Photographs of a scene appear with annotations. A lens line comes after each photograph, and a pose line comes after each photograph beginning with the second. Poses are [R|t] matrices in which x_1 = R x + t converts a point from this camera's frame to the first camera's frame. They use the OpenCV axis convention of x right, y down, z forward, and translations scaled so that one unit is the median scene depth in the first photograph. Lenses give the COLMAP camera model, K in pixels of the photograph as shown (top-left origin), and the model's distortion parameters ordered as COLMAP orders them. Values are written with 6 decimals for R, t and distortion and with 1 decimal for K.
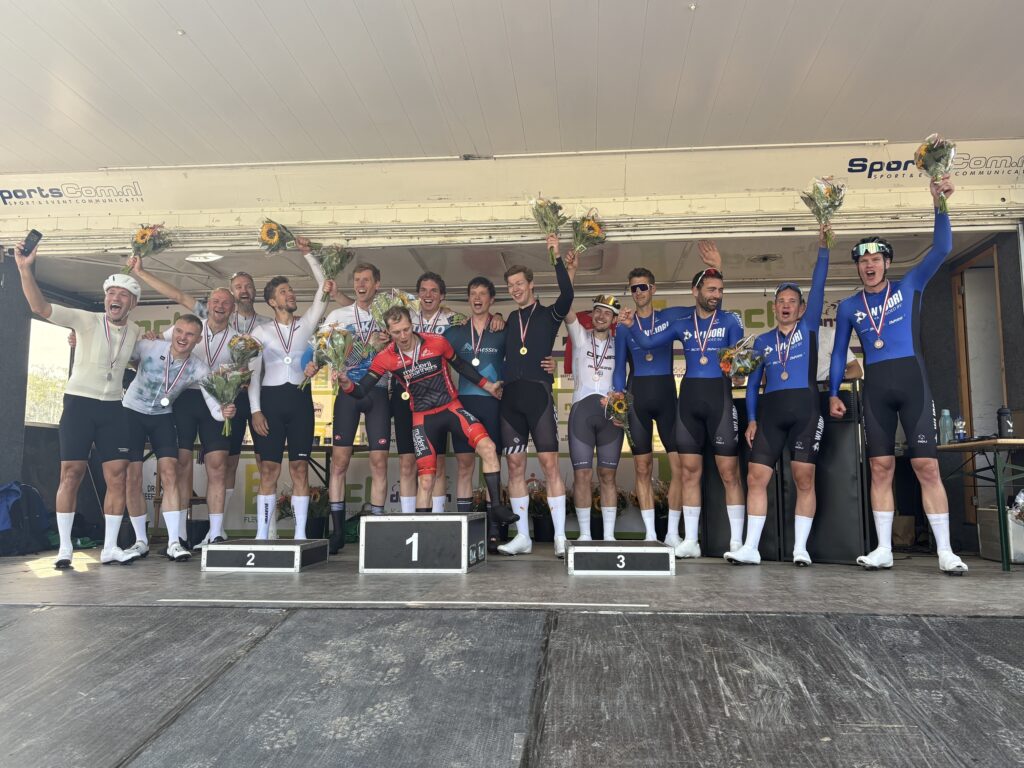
lens RADIAL K [[843.6, 0, 512.0], [0, 843.6, 384.0], [0, 0, 1]] dist [0.042103, 0.000090]
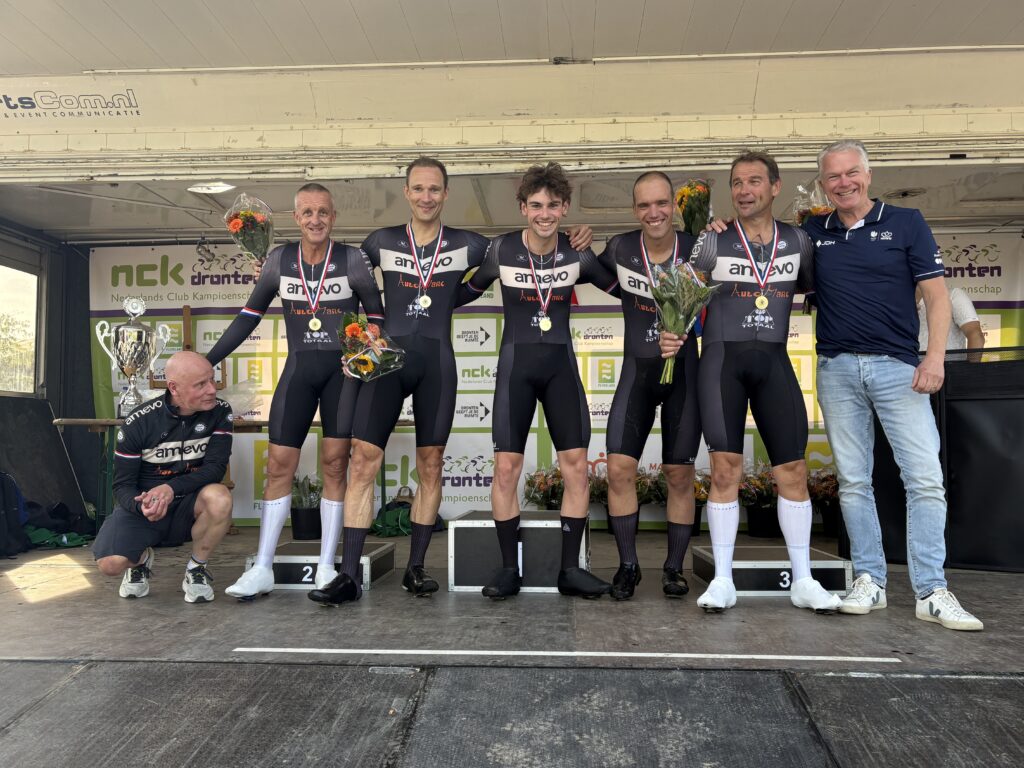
lens RADIAL K [[931.0, 0, 508.8], [0, 931.0, 391.3], [0, 0, 1]] dist [0.008399, 0.056653]
pose [[0.999590, 0.001375, 0.028611, -0.121405], [-0.003170, 0.998022, 0.062787, -0.015387], [-0.028468, -0.062852, 0.997617, 0.115101]]
